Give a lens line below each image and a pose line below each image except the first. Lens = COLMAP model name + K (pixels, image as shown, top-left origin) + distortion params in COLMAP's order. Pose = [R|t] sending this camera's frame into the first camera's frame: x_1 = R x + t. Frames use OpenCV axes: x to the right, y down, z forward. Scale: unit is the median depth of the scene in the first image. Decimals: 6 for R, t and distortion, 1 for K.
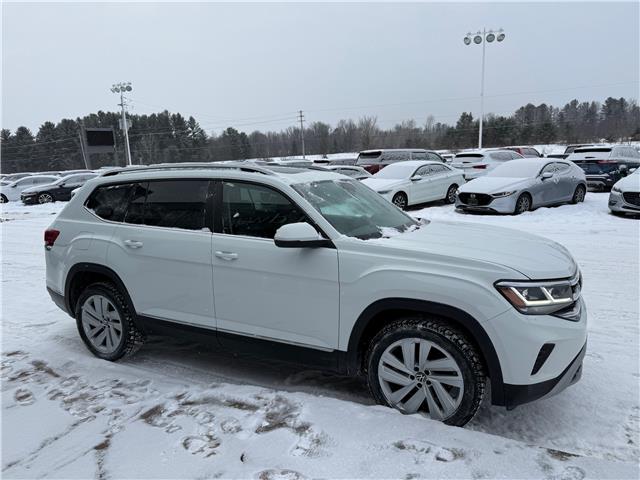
lens RADIAL K [[448.9, 0, 323.4], [0, 448.9, 242.8], [0, 0, 1]] dist [0.046546, -0.057259]
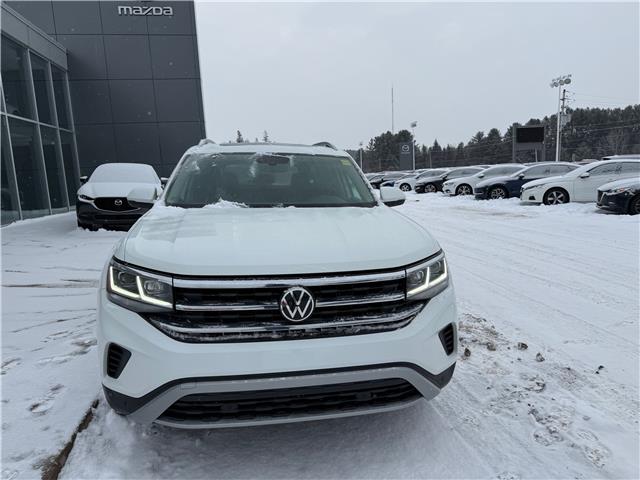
lens RADIAL K [[448.9, 0, 324.5], [0, 448.9, 240.1], [0, 0, 1]] dist [0.046546, -0.057259]
pose [[0.592288, 0.140906, -0.793310, 0.906233], [-0.142906, 0.987351, 0.068678, -0.042601], [0.792952, 0.072692, 0.604932, 0.554577]]
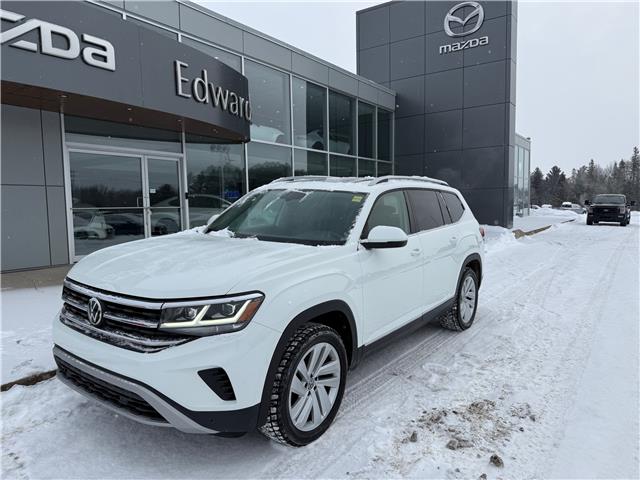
lens RADIAL K [[448.9, 0, 326.2], [0, 448.9, 241.3], [0, 0, 1]] dist [0.046546, -0.057259]
pose [[-0.153669, 0.128188, -0.979772, 1.097697], [-0.172731, 0.972798, 0.154366, -0.202872], [0.972908, 0.192958, -0.127347, 1.268450]]
